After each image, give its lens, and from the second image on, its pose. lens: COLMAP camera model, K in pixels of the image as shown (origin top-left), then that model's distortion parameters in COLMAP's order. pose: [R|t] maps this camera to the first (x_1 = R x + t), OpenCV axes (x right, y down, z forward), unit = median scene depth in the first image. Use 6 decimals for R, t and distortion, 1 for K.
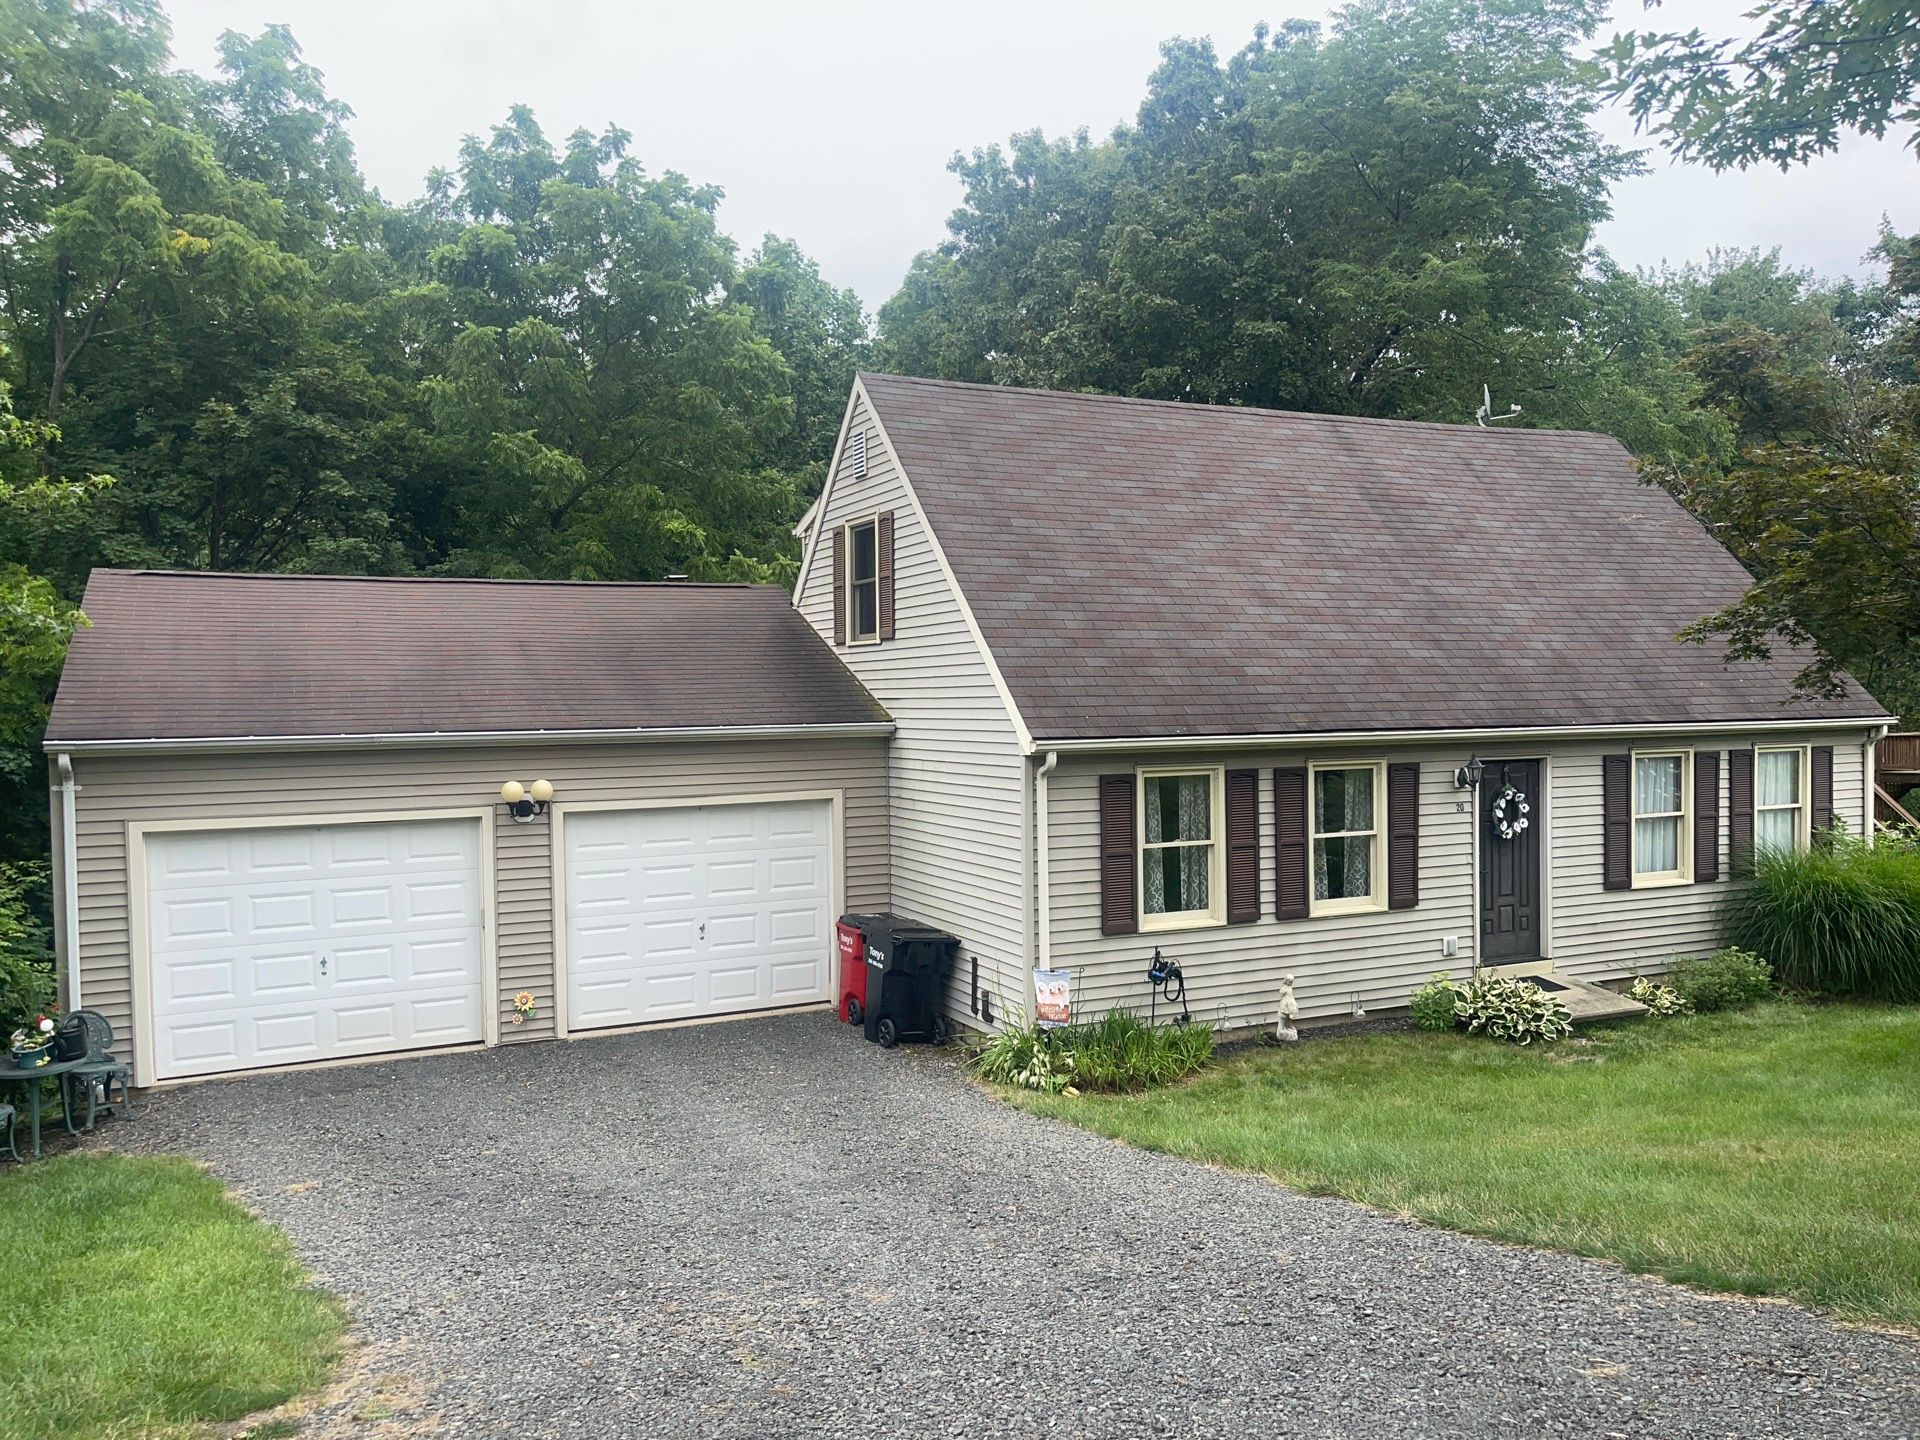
lens RADIAL K [[1448.9, 0, 951.3], [0, 1448.9, 723.9], [0, 0, 1]] dist [0.022203, -0.016869]
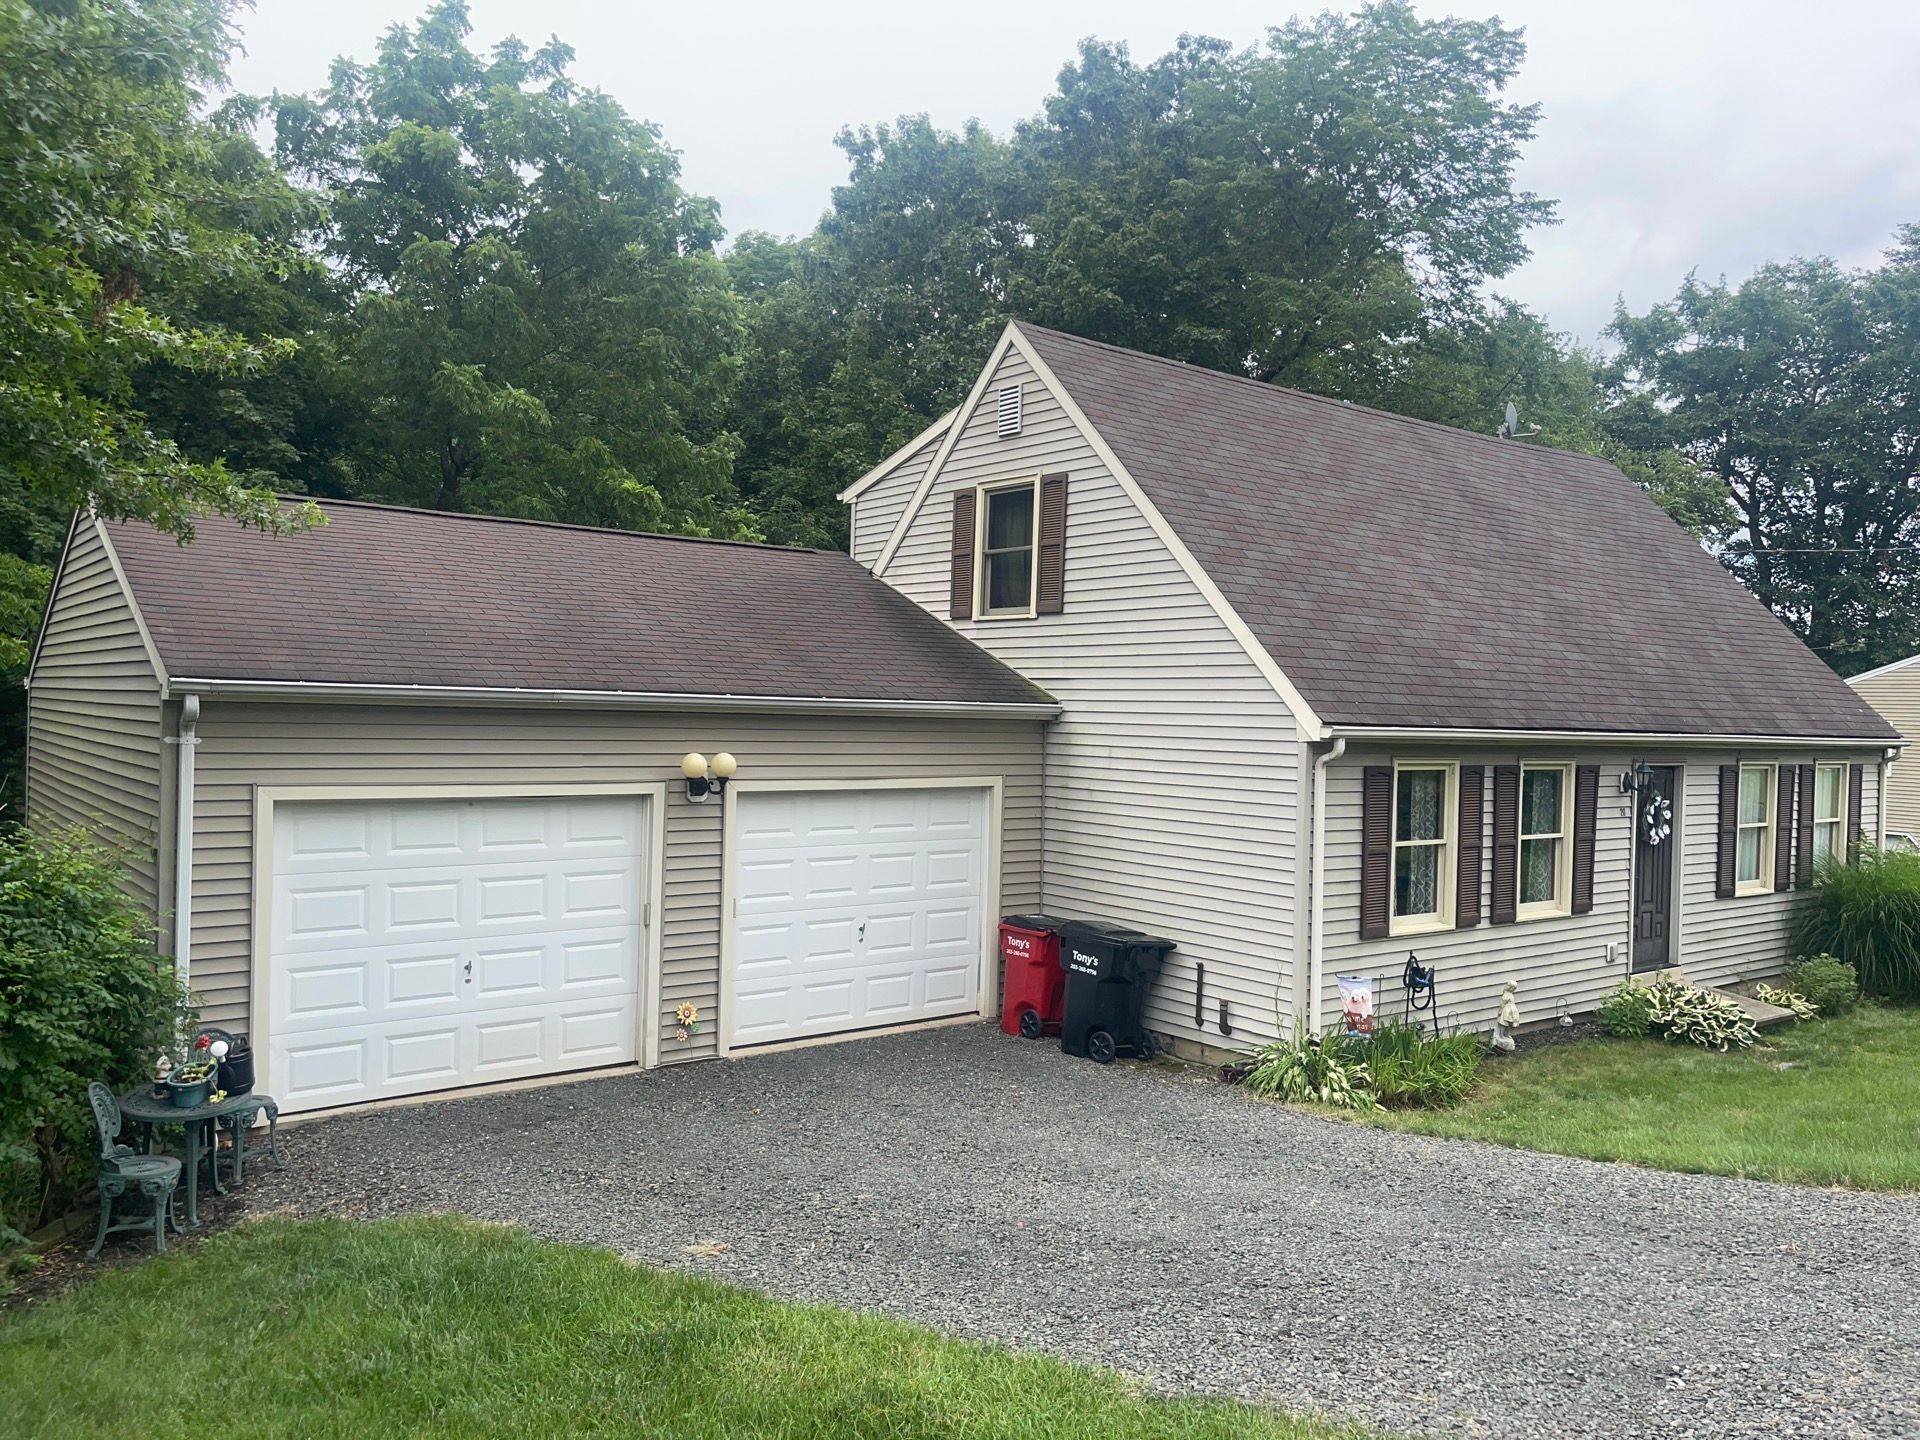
lens RADIAL K [[1448.9, 0, 961.0], [0, 1448.9, 719.9], [0, 0, 1]] dist [0.022203, -0.016869]
pose [[0.974818, 0.037485, 0.219827, -0.302863], [-0.035136, 0.999276, -0.014591, 0.024203], [-0.220215, 0.006500, 0.975430, 0.126329]]
